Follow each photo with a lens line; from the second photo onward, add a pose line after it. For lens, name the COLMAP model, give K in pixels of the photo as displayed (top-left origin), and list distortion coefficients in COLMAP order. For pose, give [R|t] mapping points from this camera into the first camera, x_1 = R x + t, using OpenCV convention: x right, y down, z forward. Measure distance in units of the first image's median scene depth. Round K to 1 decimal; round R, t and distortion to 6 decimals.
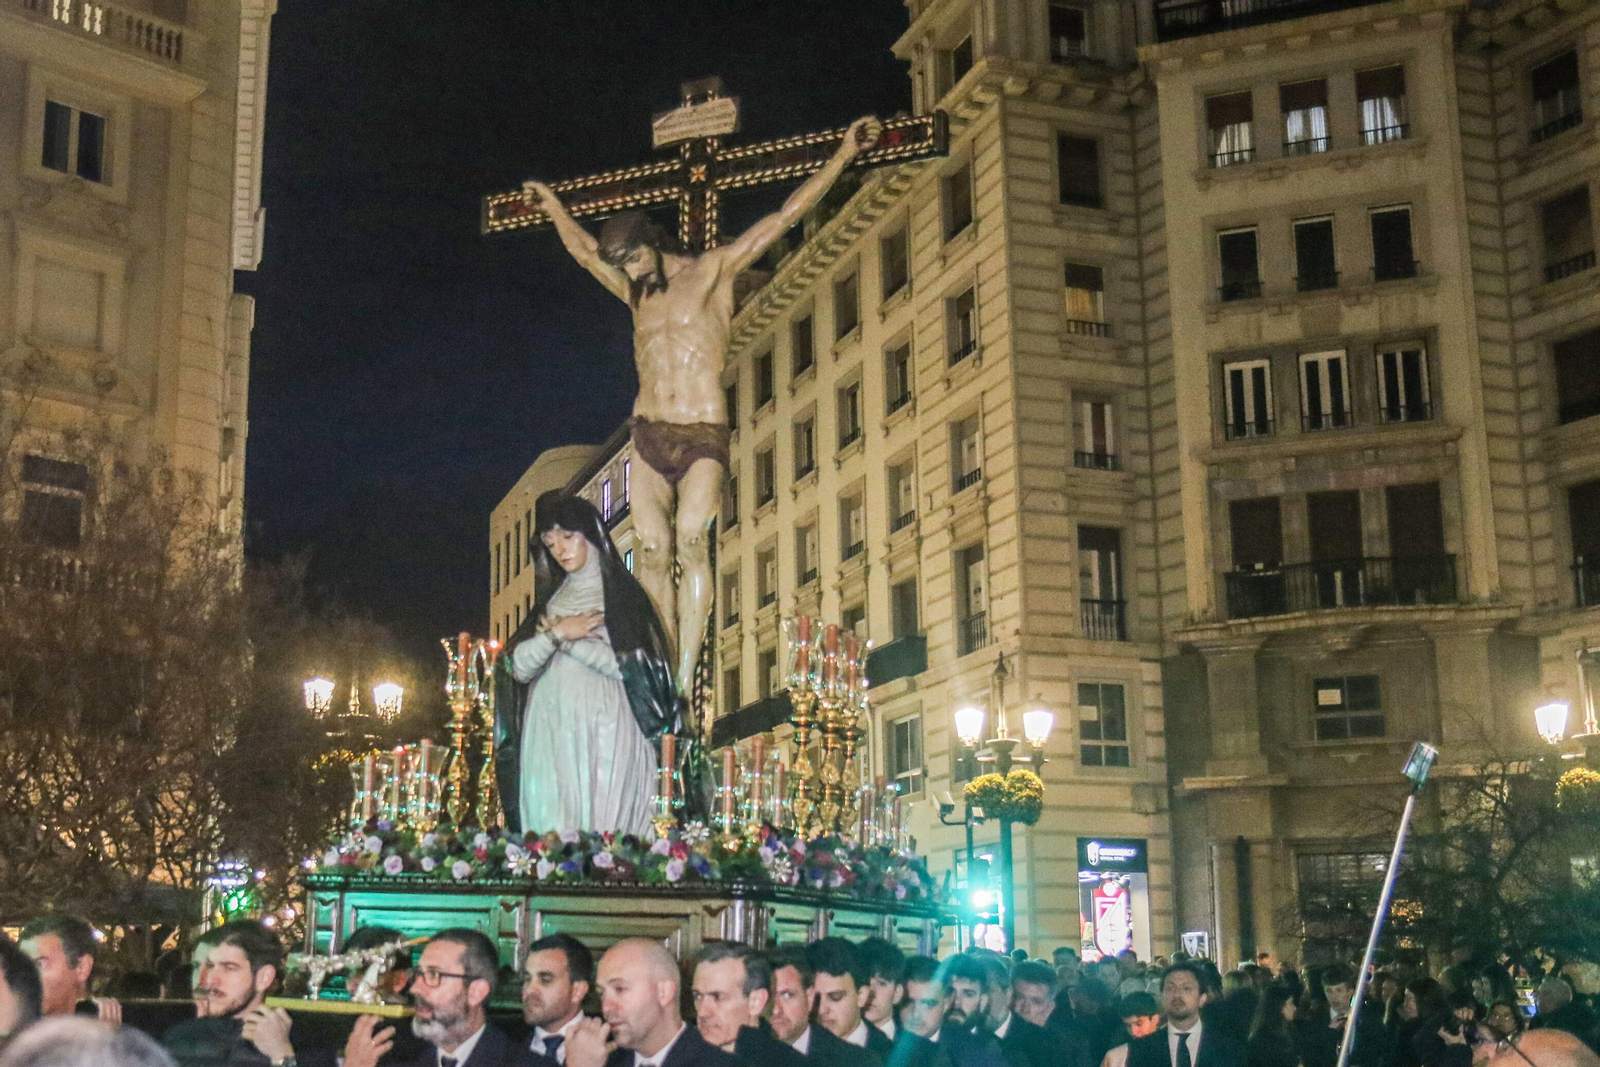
lens RADIAL K [[1863.7, 0, 644.0], [0, 1863.7, 647.0], [0, 0, 1]] dist [-0.024647, -0.016794]
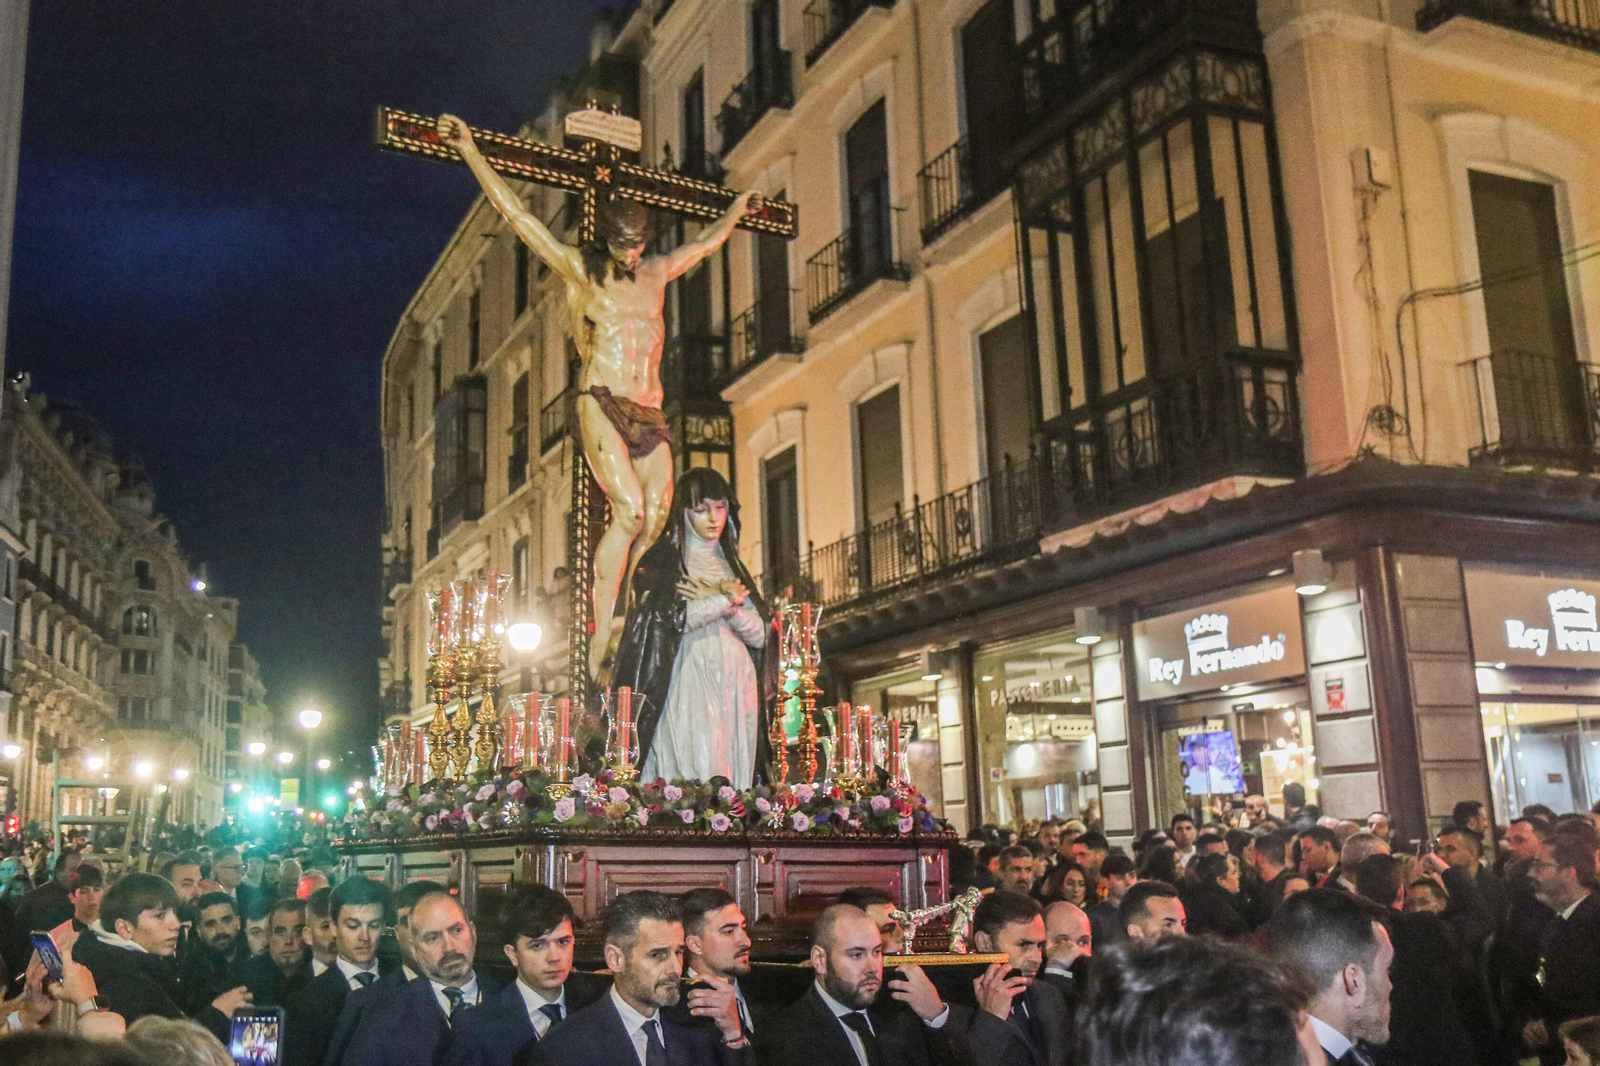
lens RADIAL K [[1627.0, 0, 743.1], [0, 1627.0, 468.8], [0, 0, 1]] dist [-0.025959, -0.008167]
pose [[0.518115, 0.177720, 0.836644, -0.740170], [-0.115062, 0.983766, -0.137717, 0.042055], [-0.847536, -0.024913, 0.530152, 0.438585]]
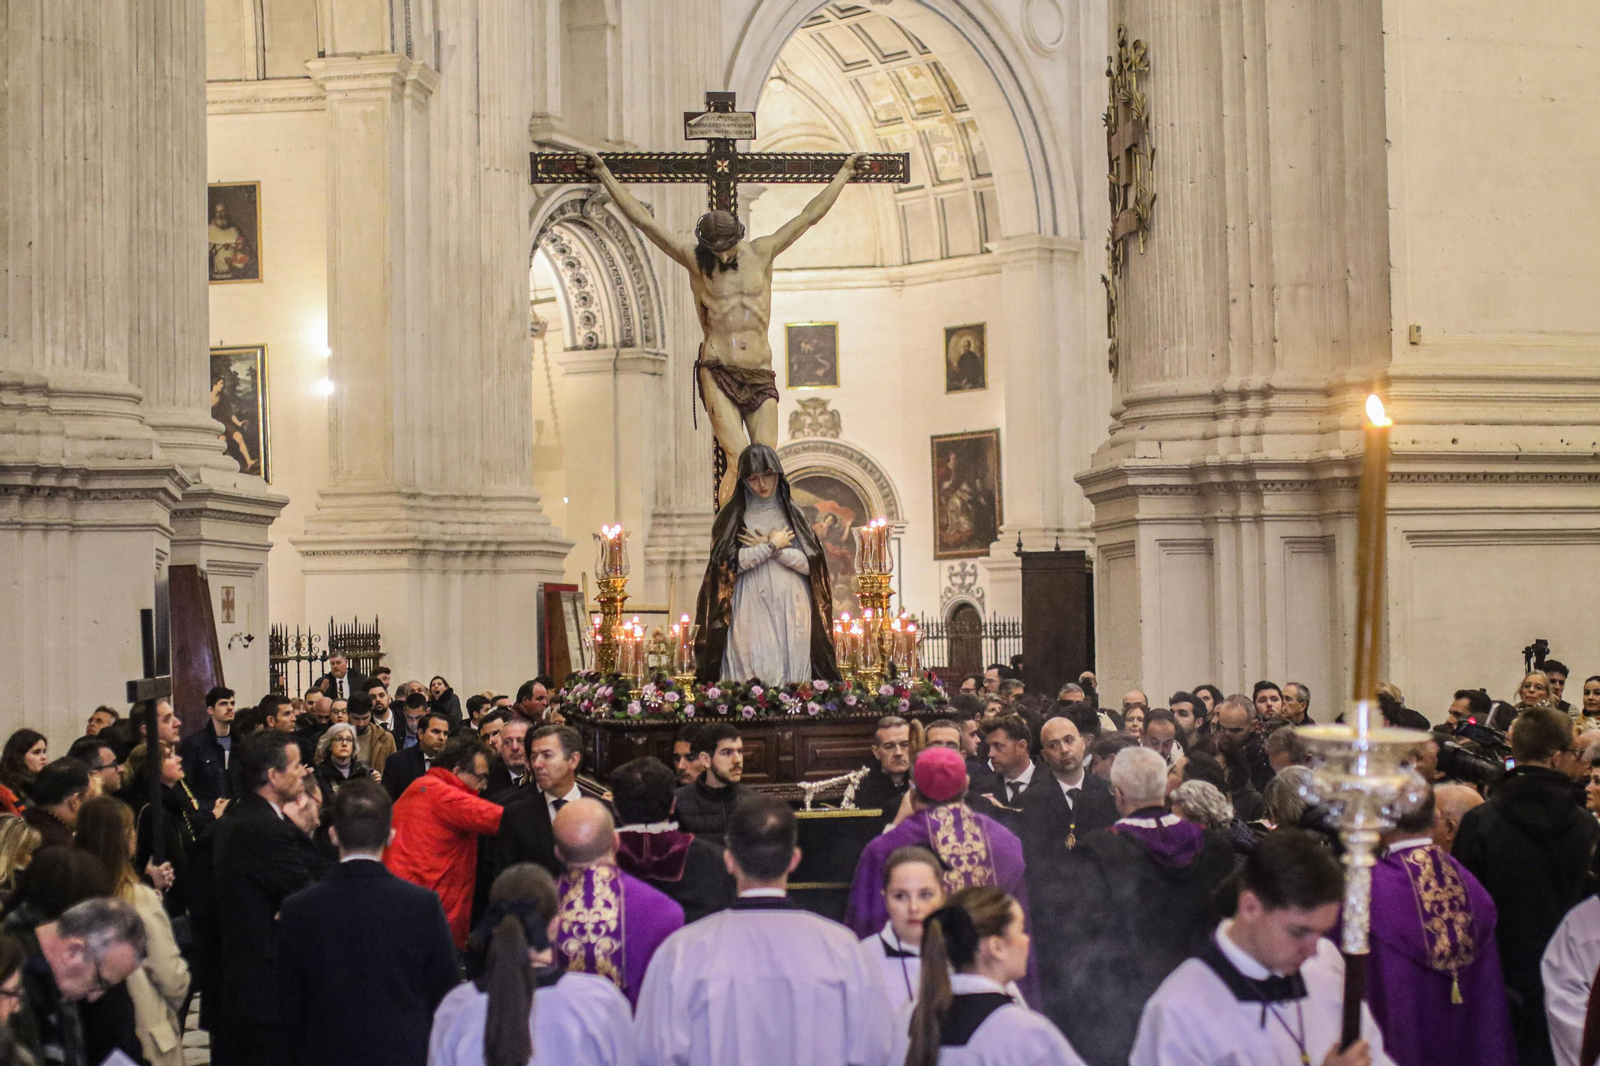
lens RADIAL K [[2378.5, 0, 773.1], [0, 2378.5, 557.7], [0, 0, 1]] dist [-0.053057, 0.030205]
pose [[0.786746, -0.043010, 0.615777, -1.053768], [-0.049776, 0.989901, 0.132738, -0.215824], [-0.615267, -0.135082, 0.776659, -0.397567]]
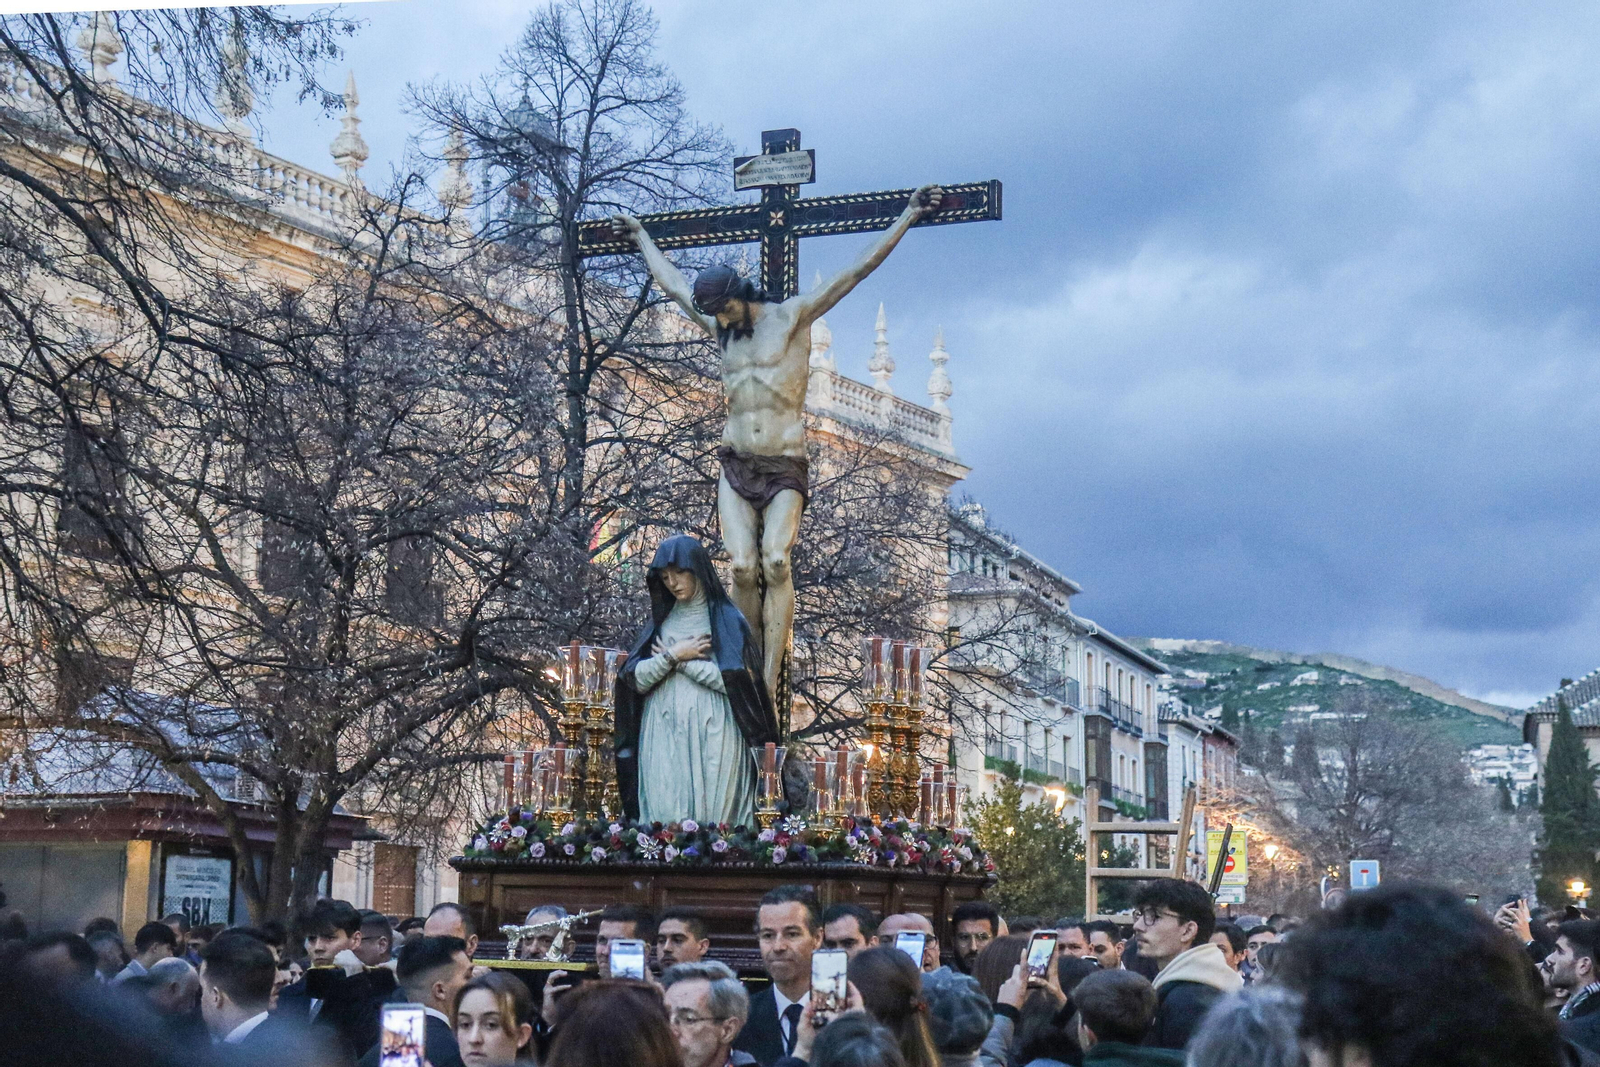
lens RADIAL K [[2709.0, 0, 796.1], [0, 2709.0, 582.4], [0, 0, 1]] dist [0.151143, -0.015628]
pose [[0.996598, -0.001412, 0.082405, -0.097749], [-0.001986, 0.999152, 0.041135, -0.110529], [-0.082393, -0.041159, 0.995750, -0.648916]]
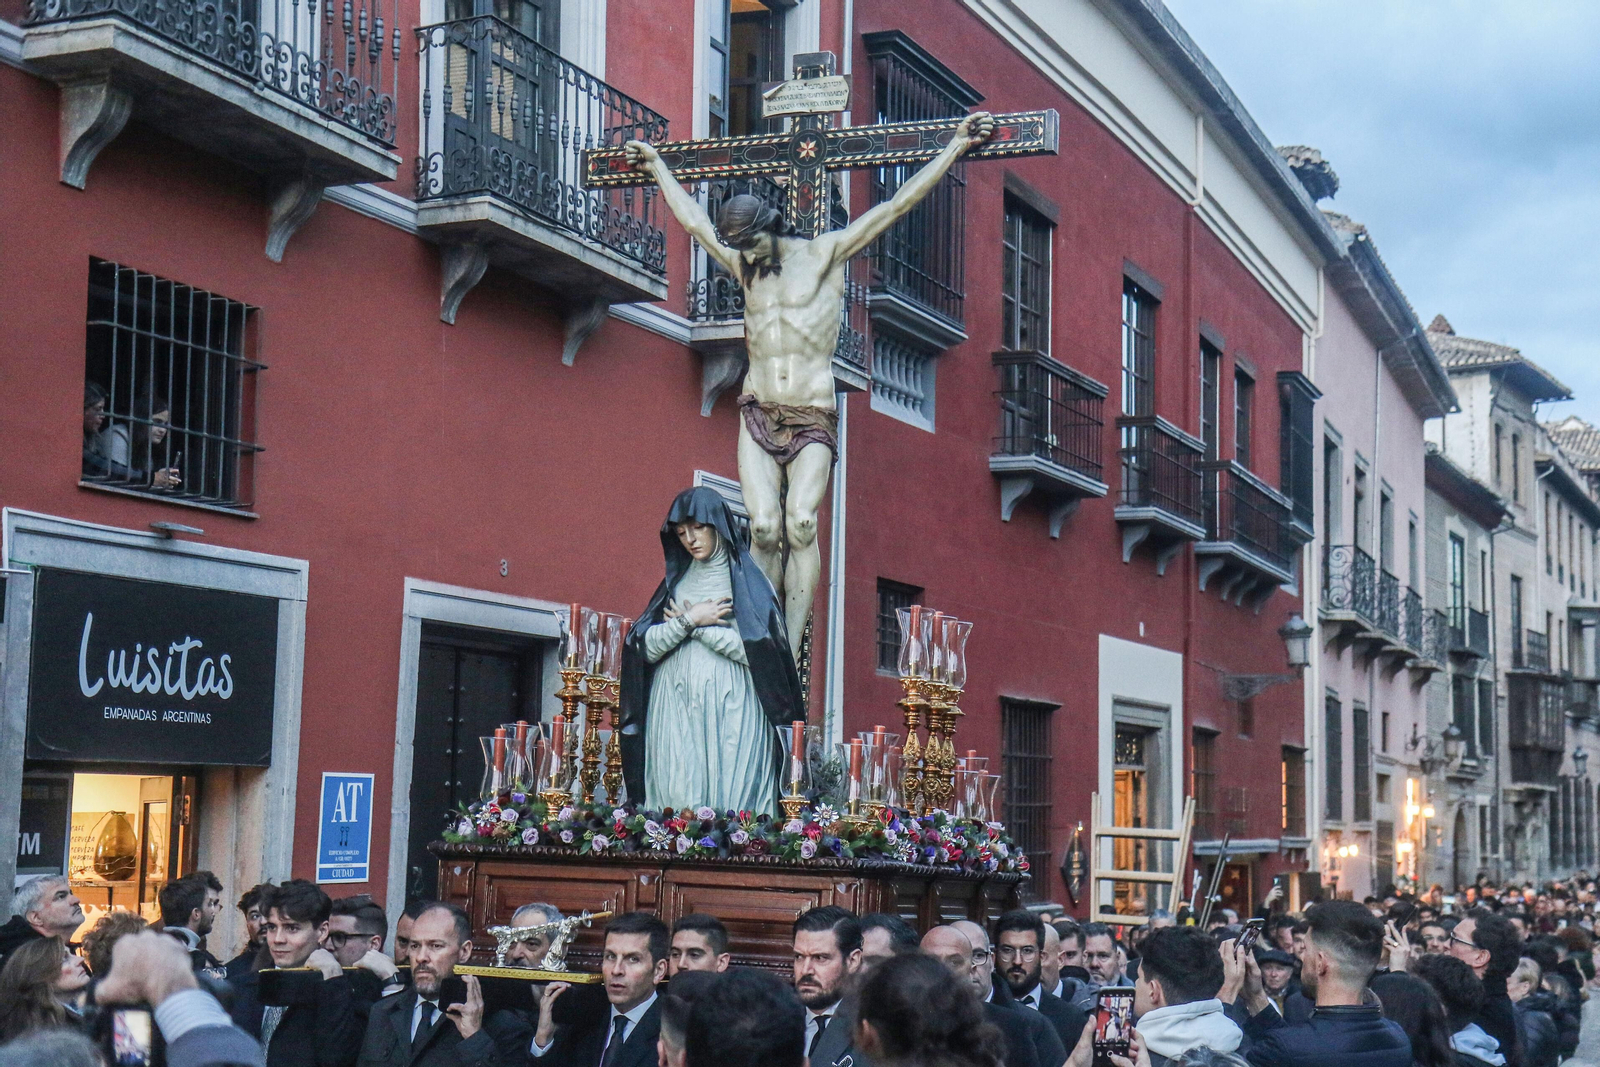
lens RADIAL K [[2394.7, 0, 810.2], [0, 2394.7, 560.1], [0, 0, 1]] dist [0.180214, 0.014726]
pose [[0.993177, 0.027011, 0.113445, -0.117989], [-0.030407, 0.999136, 0.028318, -0.072362], [-0.112582, -0.031574, 0.993141, -0.321378]]
